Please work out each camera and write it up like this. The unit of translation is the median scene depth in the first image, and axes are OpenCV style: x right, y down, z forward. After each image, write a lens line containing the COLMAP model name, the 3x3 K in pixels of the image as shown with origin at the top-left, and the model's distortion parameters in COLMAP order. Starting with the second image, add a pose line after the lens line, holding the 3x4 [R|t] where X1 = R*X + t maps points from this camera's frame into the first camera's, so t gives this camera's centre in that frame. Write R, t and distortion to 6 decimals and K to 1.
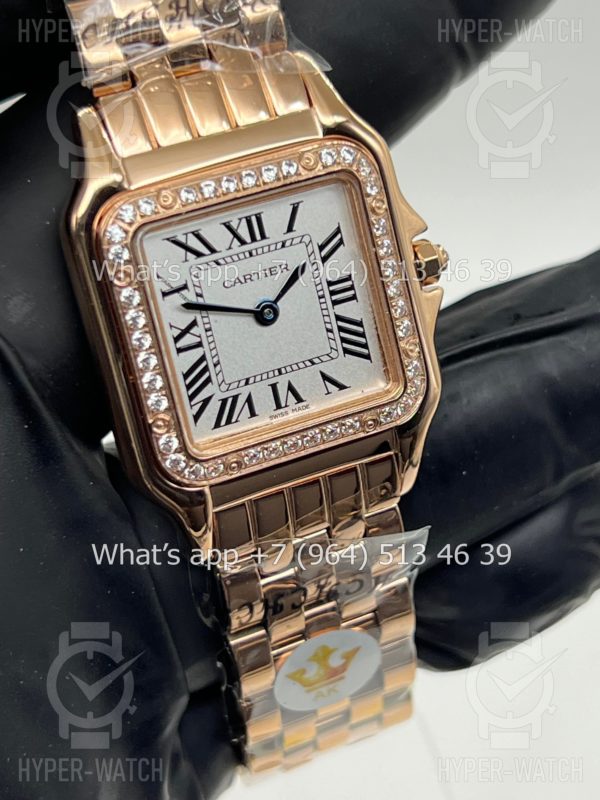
lens RADIAL K [[1930.2, 0, 299.6], [0, 1930.2, 396.9], [0, 0, 1]] dist [0.224186, 0.000000]
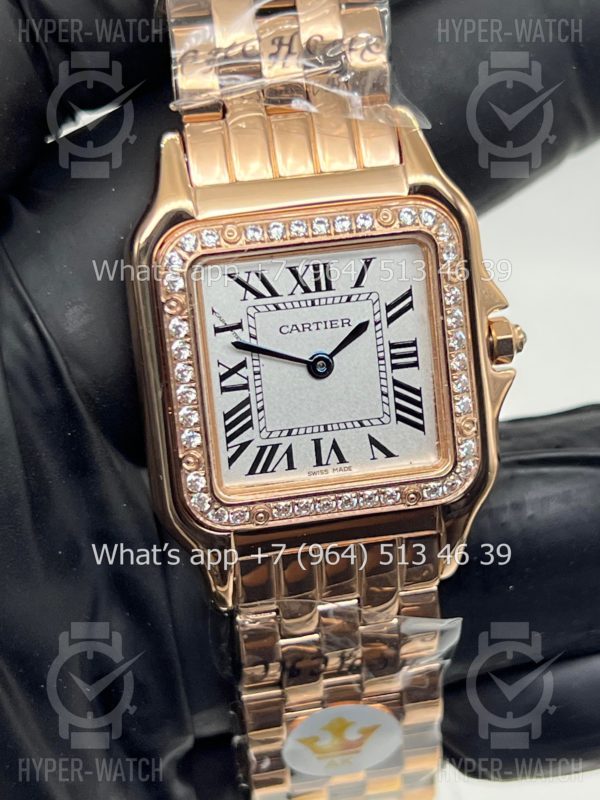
lens RADIAL K [[1930.2, 0, 297.8], [0, 1930.2, 403.7], [0, 0, 1]] dist [0.224186, 0.000000]
pose [[0.975521, 0.157130, -0.153845, 0.123285], [-0.162401, 0.986474, -0.022238, -0.001287], [0.148270, 0.046678, 0.987845, 0.043373]]
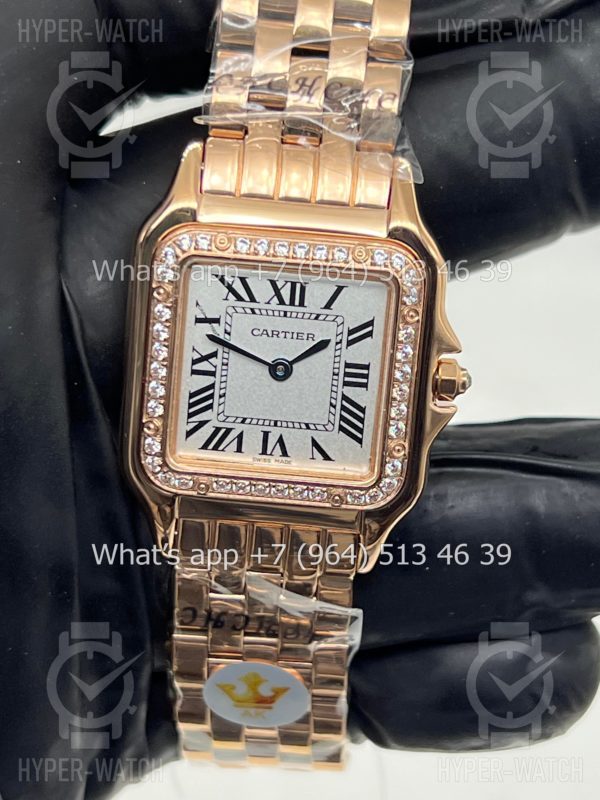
lens RADIAL K [[1930.2, 0, 293.8], [0, 1930.2, 405.5], [0, 0, 1]] dist [0.224186, 0.000000]
pose [[0.889568, 0.368283, -0.270253, 0.293774], [-0.363650, 0.928980, 0.068955, -0.102634], [0.276454, 0.036937, 0.960317, -0.054685]]
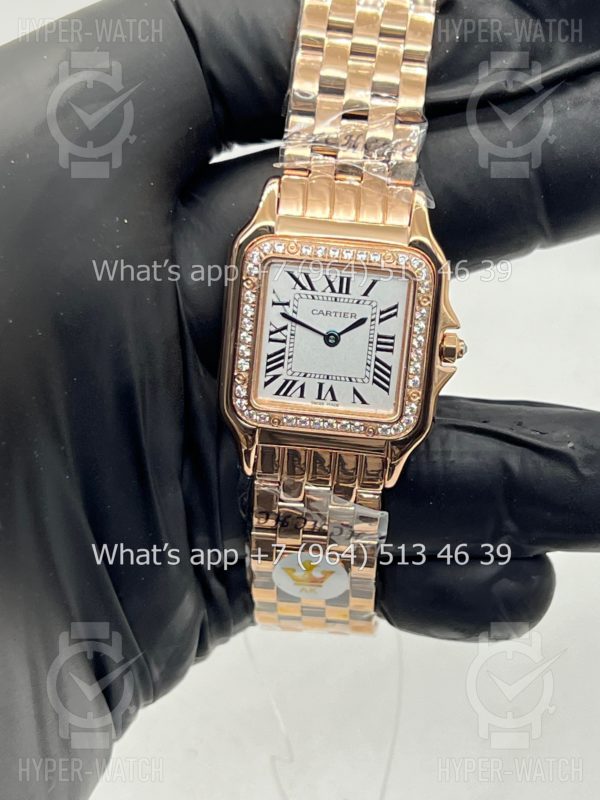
lens RADIAL K [[1930.2, 0, 306.8], [0, 1930.2, 394.2], [0, 0, 1]] dist [0.224186, 0.000000]
pose [[0.885294, 0.367334, -0.285167, 0.425013], [-0.373695, 0.926932, 0.033889, -0.046928], [0.276779, 0.076563, 0.957878, -0.495674]]
